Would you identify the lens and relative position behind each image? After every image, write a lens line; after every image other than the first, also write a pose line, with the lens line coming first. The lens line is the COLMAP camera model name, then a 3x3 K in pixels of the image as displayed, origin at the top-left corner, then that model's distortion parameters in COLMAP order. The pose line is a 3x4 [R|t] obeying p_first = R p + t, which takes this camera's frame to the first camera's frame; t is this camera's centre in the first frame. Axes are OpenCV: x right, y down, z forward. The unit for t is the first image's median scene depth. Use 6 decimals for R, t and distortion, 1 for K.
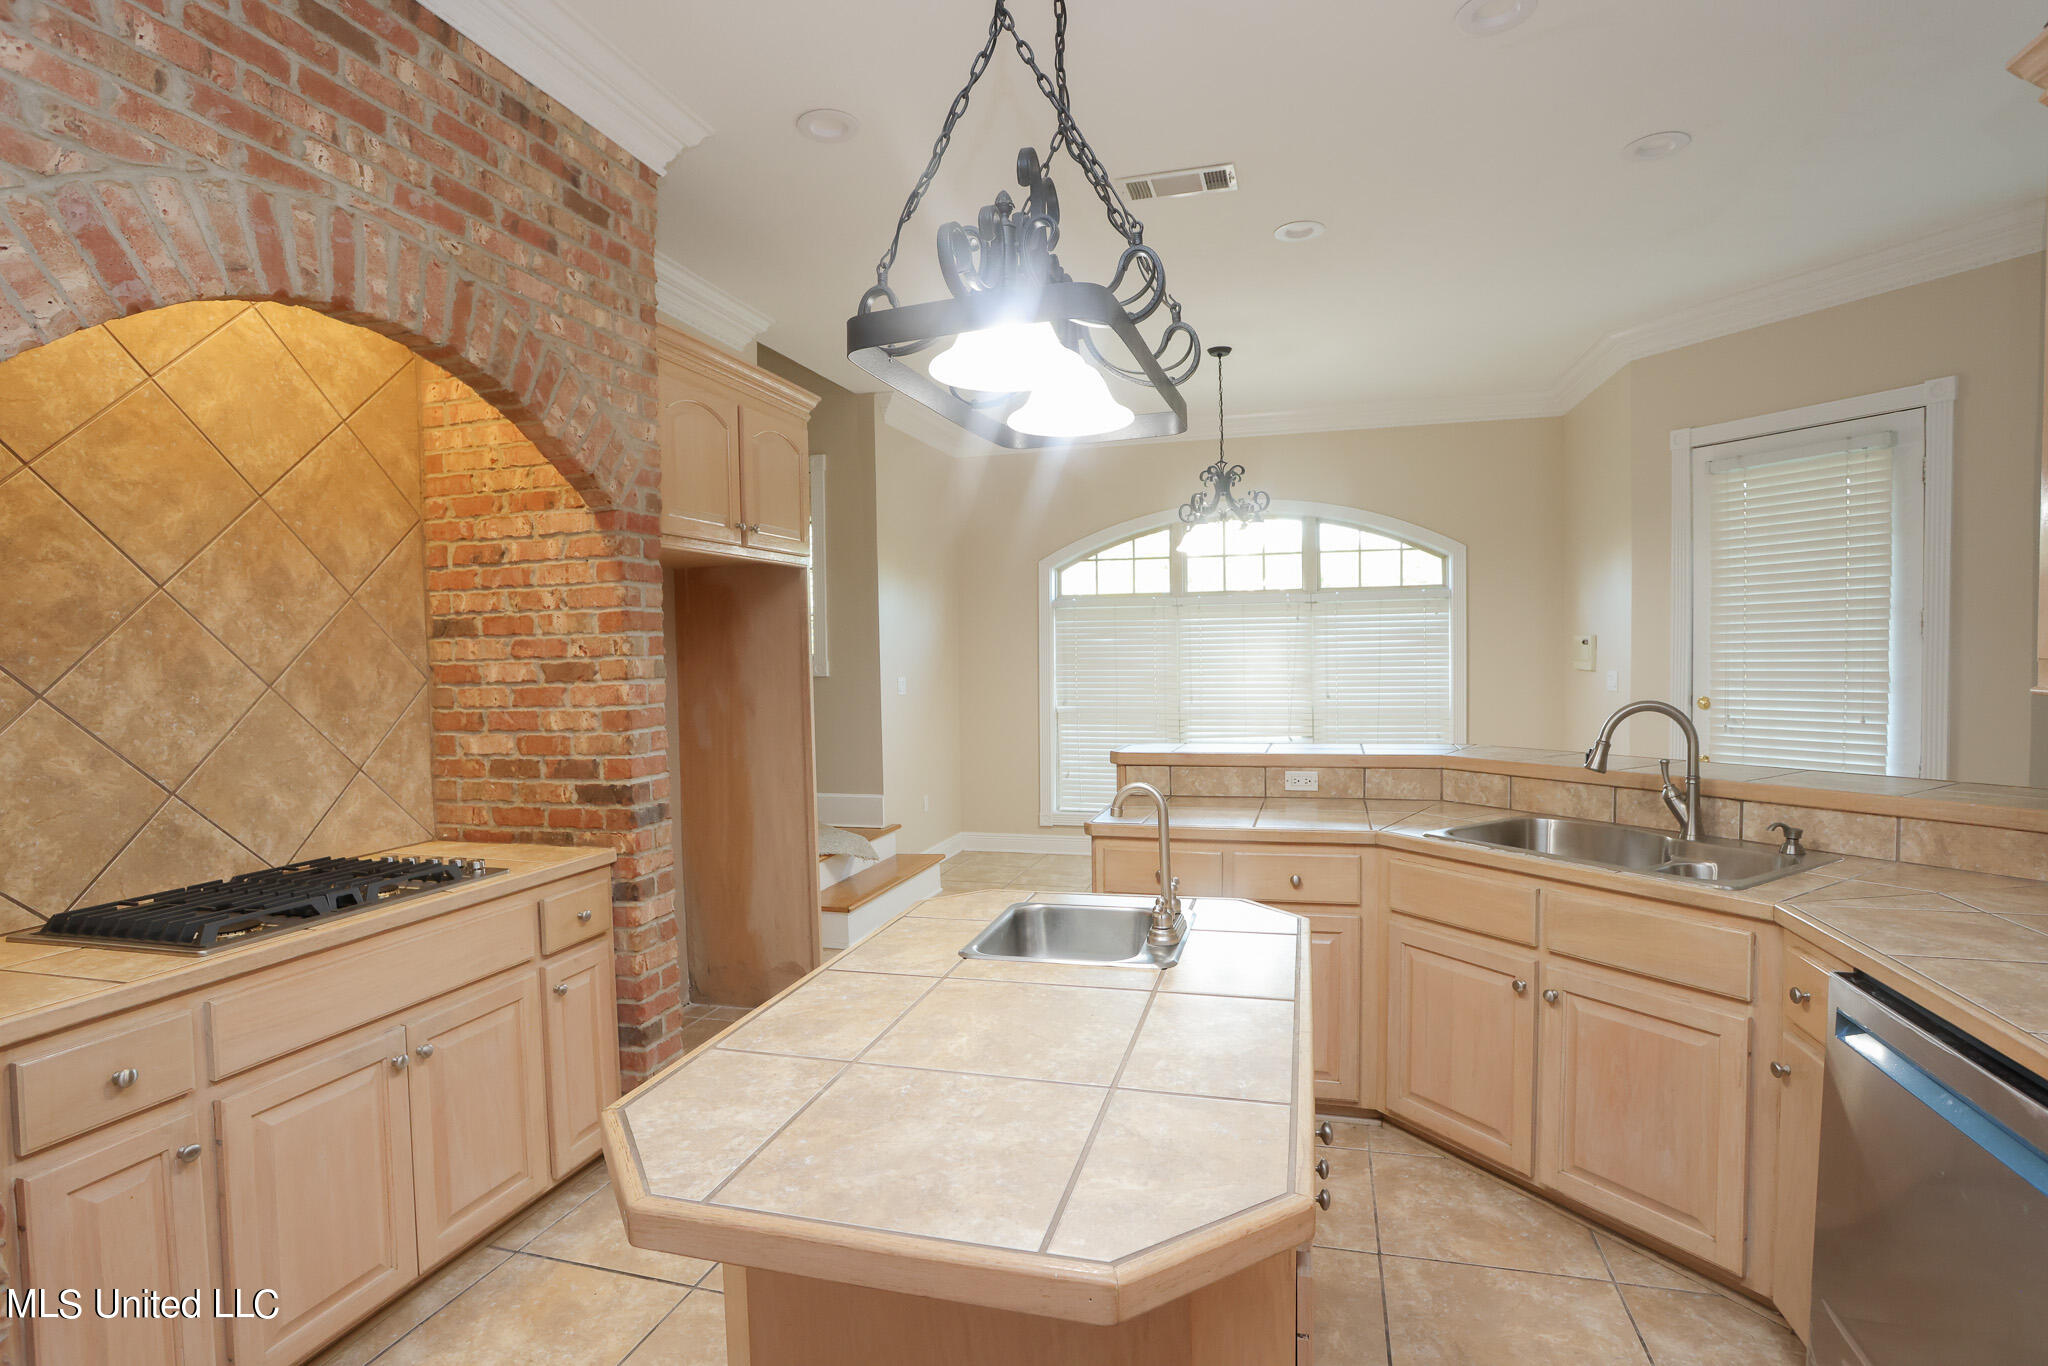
lens RADIAL K [[1003.2, 0, 1018.8], [0, 1003.2, 671.4], [0, 0, 1]] dist [-0.082792, 0.035080]
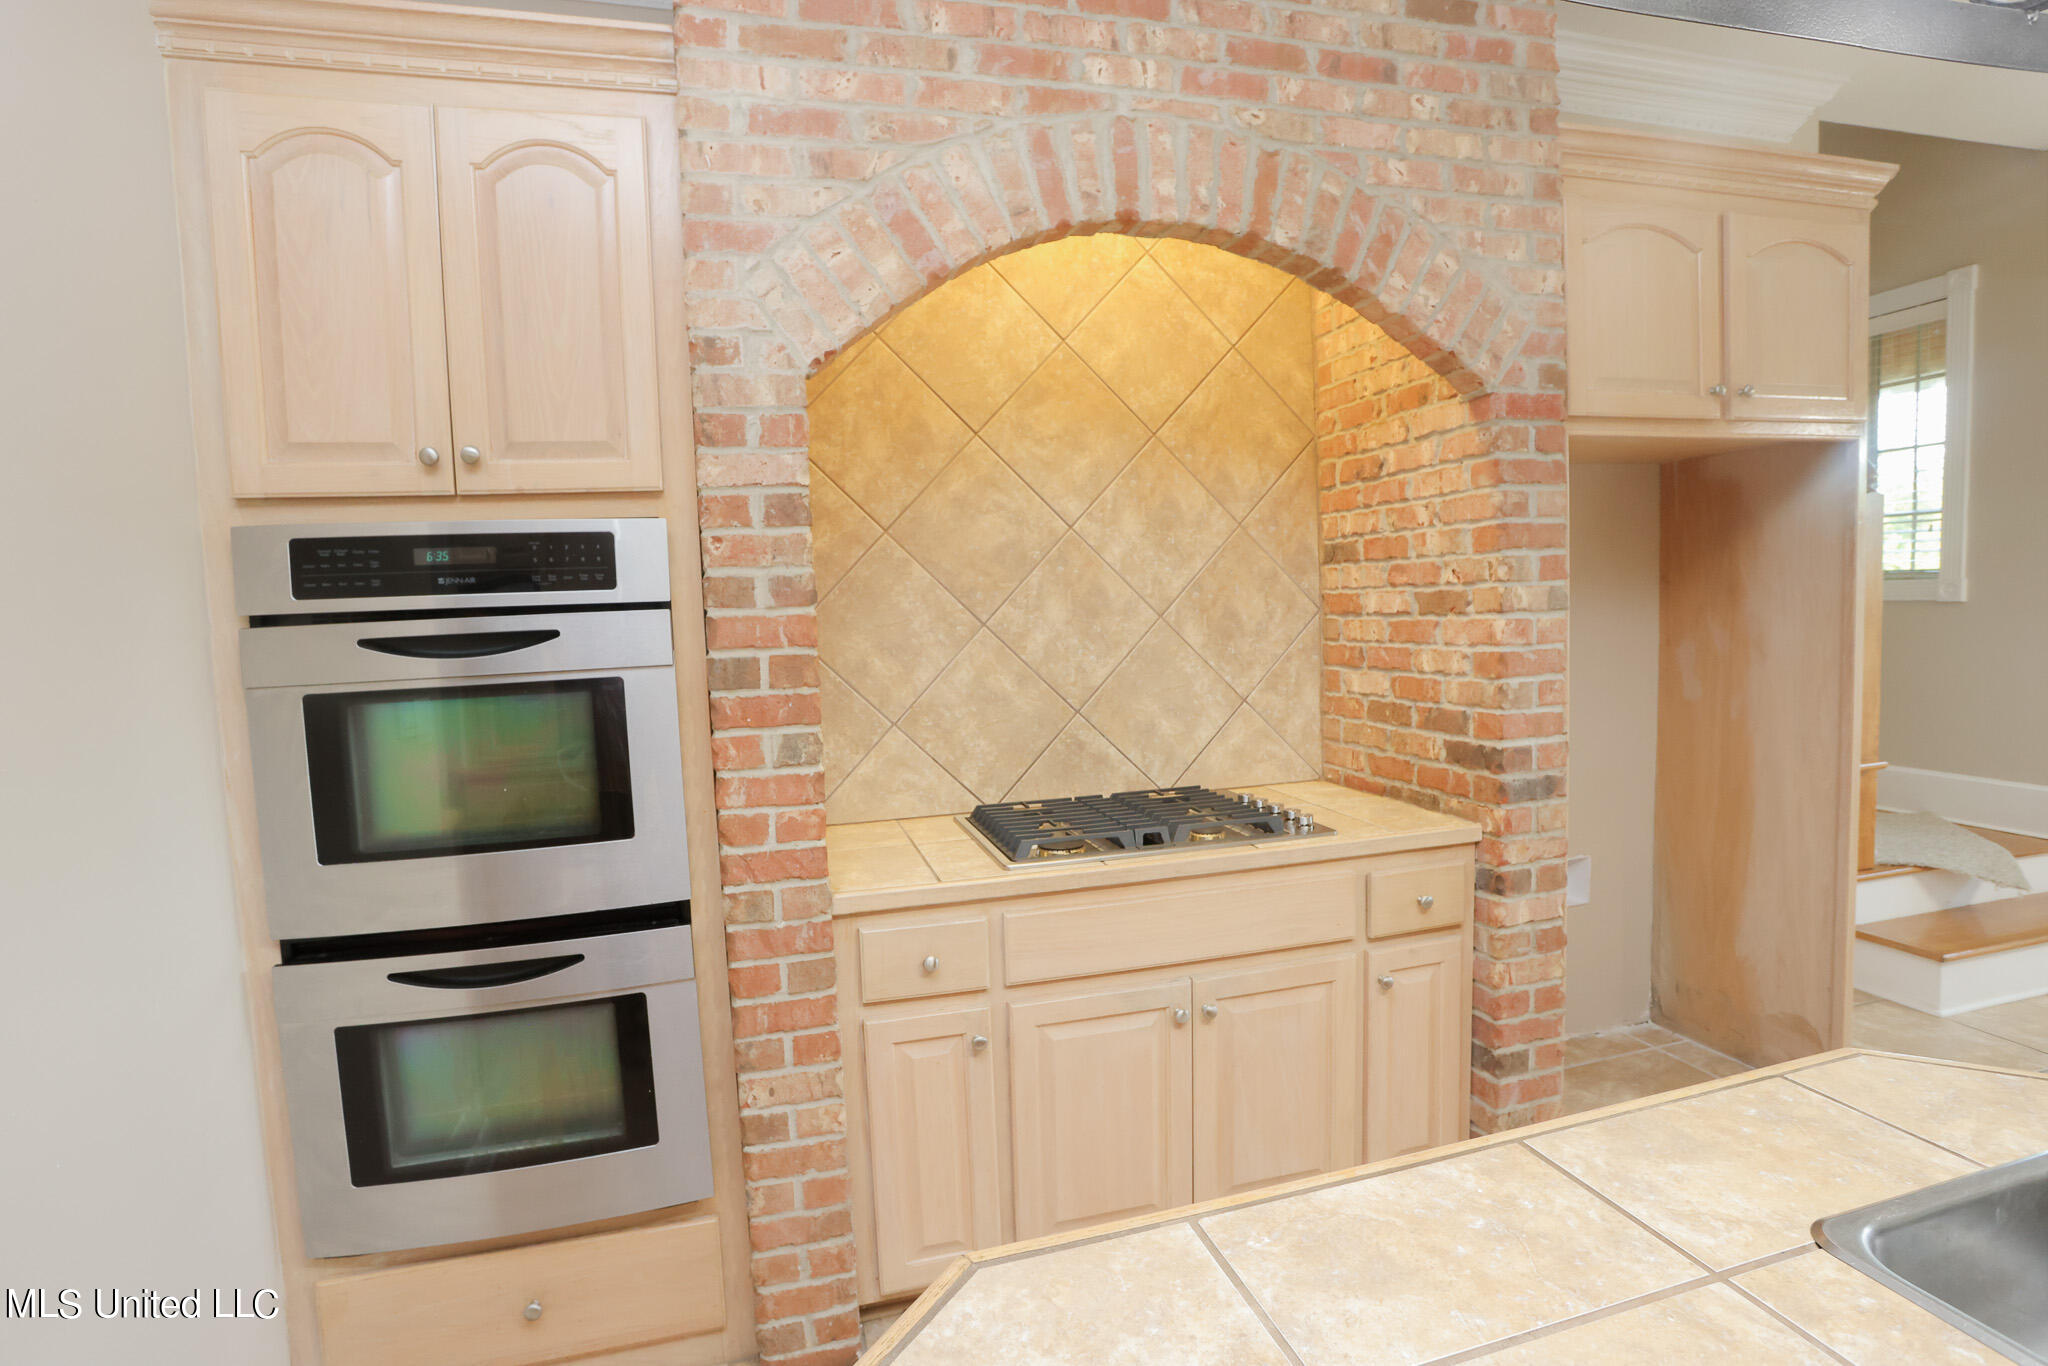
lens RADIAL K [[1003.2, 0, 1018.8], [0, 1003.2, 671.4], [0, 0, 1]] dist [-0.082792, 0.035080]
pose [[0.518091, 0.060101, -0.853211, 0.076190], [0.010508, 0.997006, 0.076610, -0.009817], [0.855261, -0.048657, 0.515908, 0.307552]]
